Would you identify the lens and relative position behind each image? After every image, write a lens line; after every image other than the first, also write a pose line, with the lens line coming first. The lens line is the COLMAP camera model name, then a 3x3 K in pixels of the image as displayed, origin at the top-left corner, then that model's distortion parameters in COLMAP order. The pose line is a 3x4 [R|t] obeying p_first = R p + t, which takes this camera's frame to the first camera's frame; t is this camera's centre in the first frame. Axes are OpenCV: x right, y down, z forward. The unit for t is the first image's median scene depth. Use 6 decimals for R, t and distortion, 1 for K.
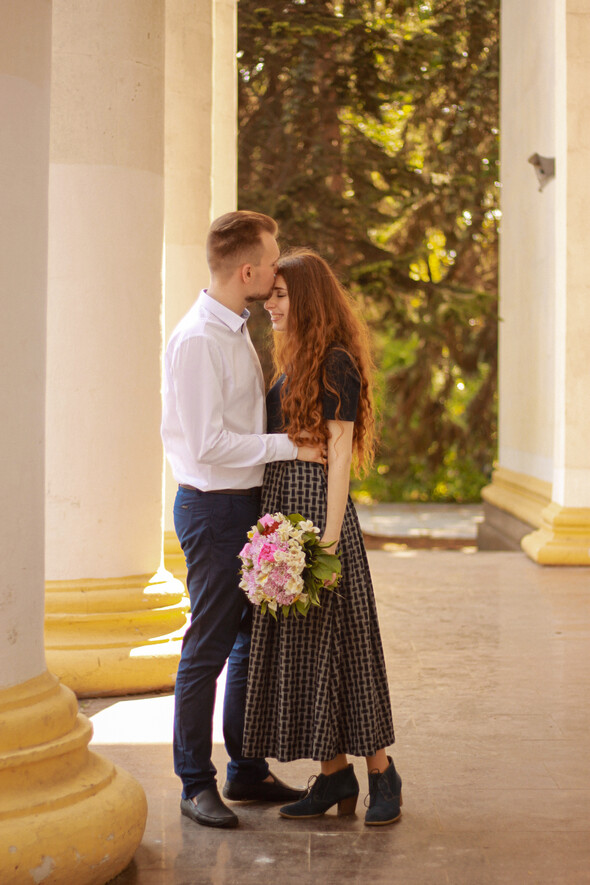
lens RADIAL K [[2135.7, 0, 295.0], [0, 2135.7, 442.5], [0, 0, 1]] dist [-0.028966, 0.012769]
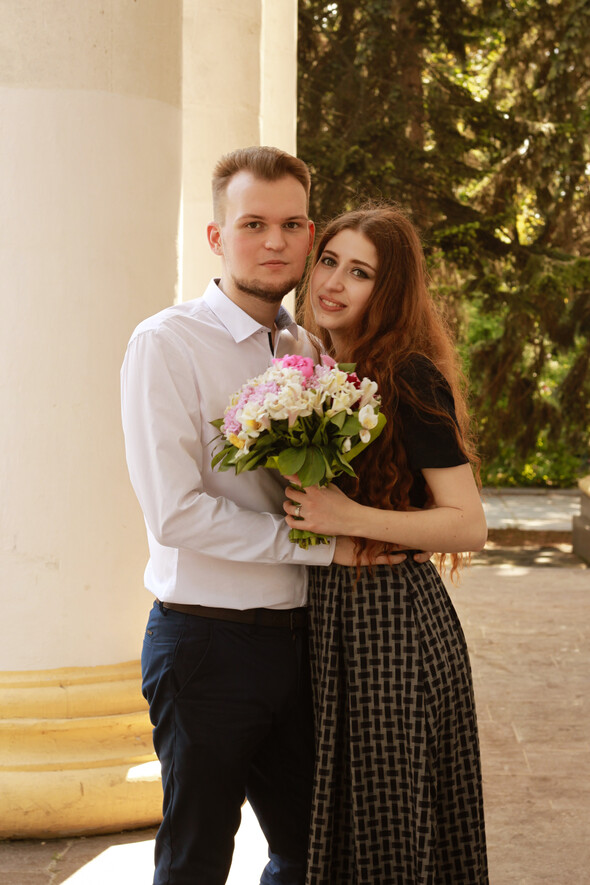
lens RADIAL K [[1992.2, 0, 295.5], [0, 1992.2, 420.8], [0, 0, 1]] dist [-0.048391, -0.126030]
pose [[0.999207, 0.005444, -0.039453, 0.003731], [-0.004792, 0.999851, 0.016605, -0.023208], [0.039538, -0.016403, 0.999083, 0.251549]]
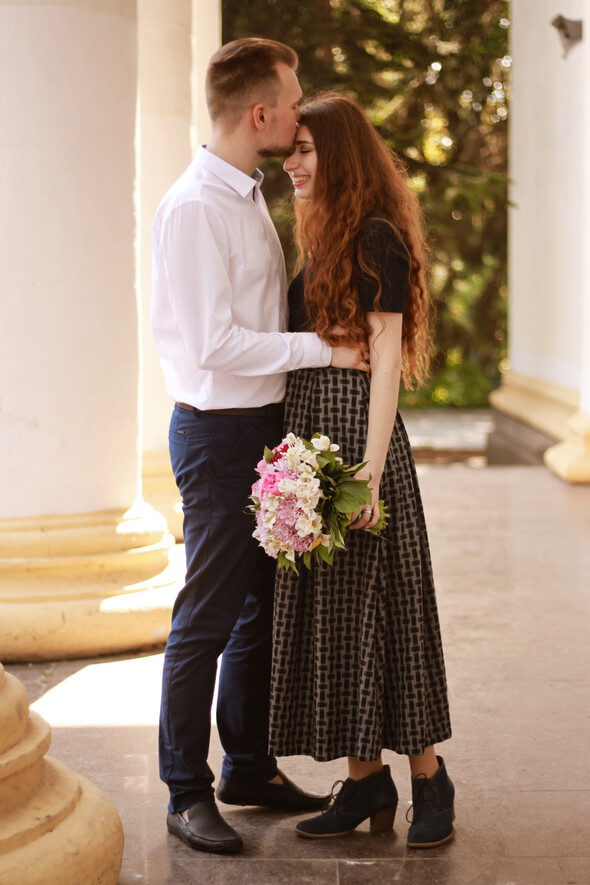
lens RADIAL K [[2135.7, 0, 295.0], [0, 2135.7, 442.5], [0, 0, 1]] dist [-0.028966, 0.012769]
pose [[0.999913, -0.006379, 0.011559, -0.008969], [0.005830, 0.998883, 0.046896, -0.001336], [-0.011845, -0.046825, 0.998833, 0.136936]]
